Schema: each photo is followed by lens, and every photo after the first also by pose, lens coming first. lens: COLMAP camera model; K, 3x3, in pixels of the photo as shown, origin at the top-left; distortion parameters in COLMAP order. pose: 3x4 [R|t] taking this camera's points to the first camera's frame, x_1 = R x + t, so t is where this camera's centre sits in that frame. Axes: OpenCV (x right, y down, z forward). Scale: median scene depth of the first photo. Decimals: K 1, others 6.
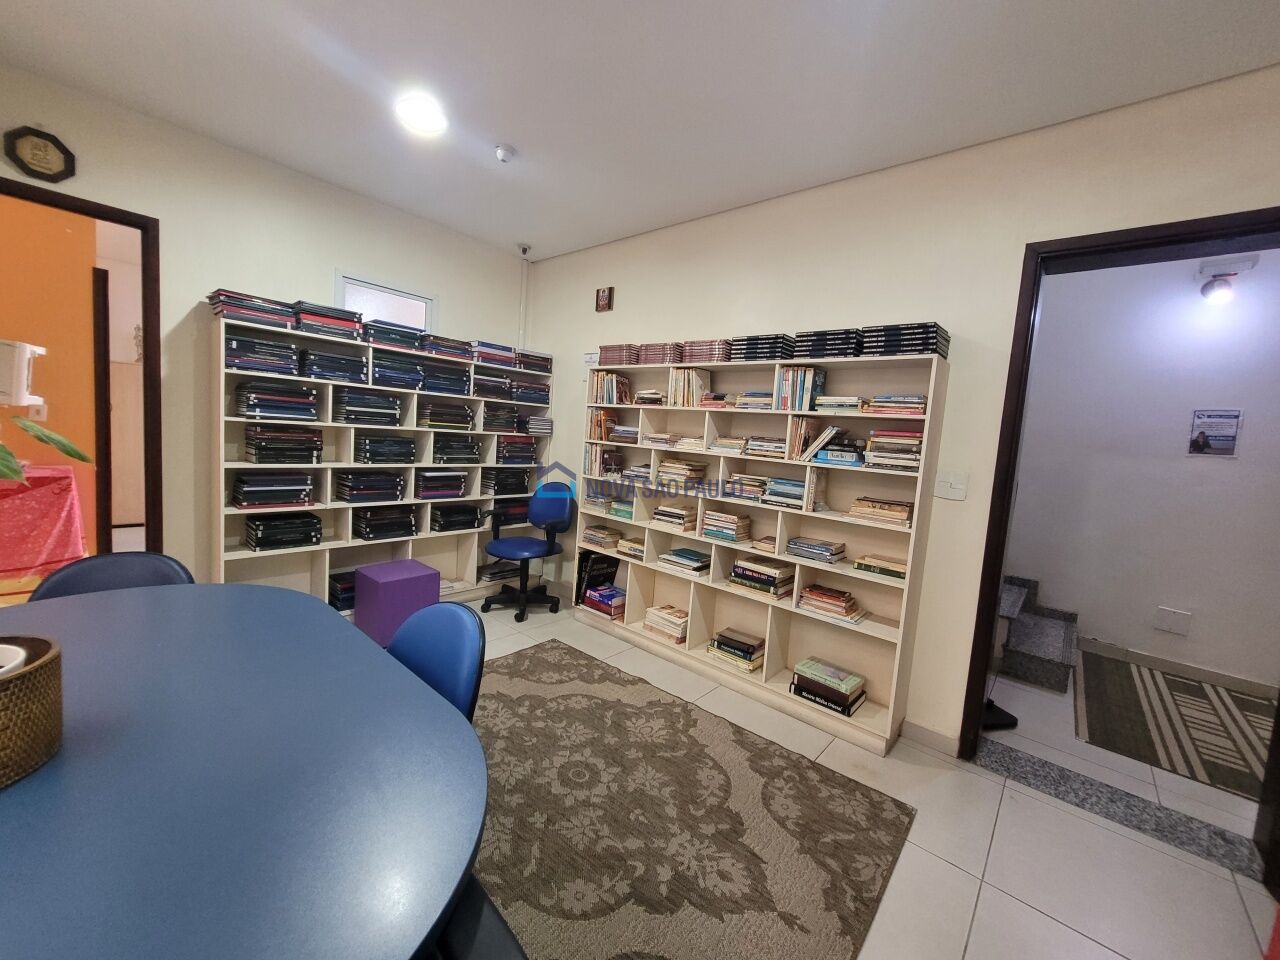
lens RADIAL K [[500.0, 0, 642.9], [0, 500.0, 475.8], [0, 0, 1]] dist [0.002774, -0.000207]
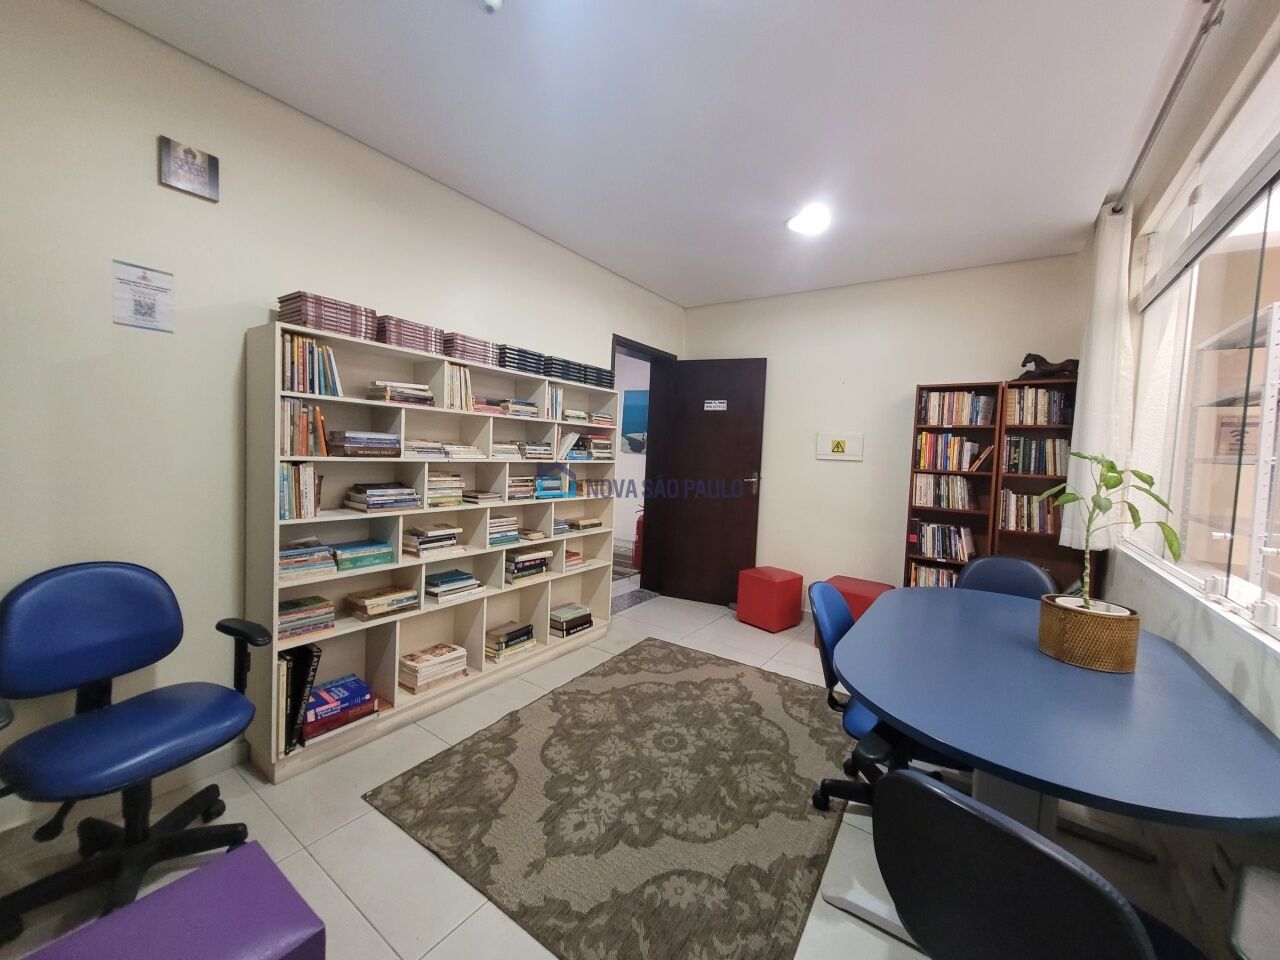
lens RADIAL K [[500.0, 0, 642.8], [0, 500.0, 477.1], [0, 0, 1]] dist [0.002774, -0.000207]
pose [[-0.099142, -0.132776, 0.986175, -0.947780], [0.039096, 0.989773, 0.137191, -0.149358], [-0.994305, 0.052156, -0.092937, 0.893840]]
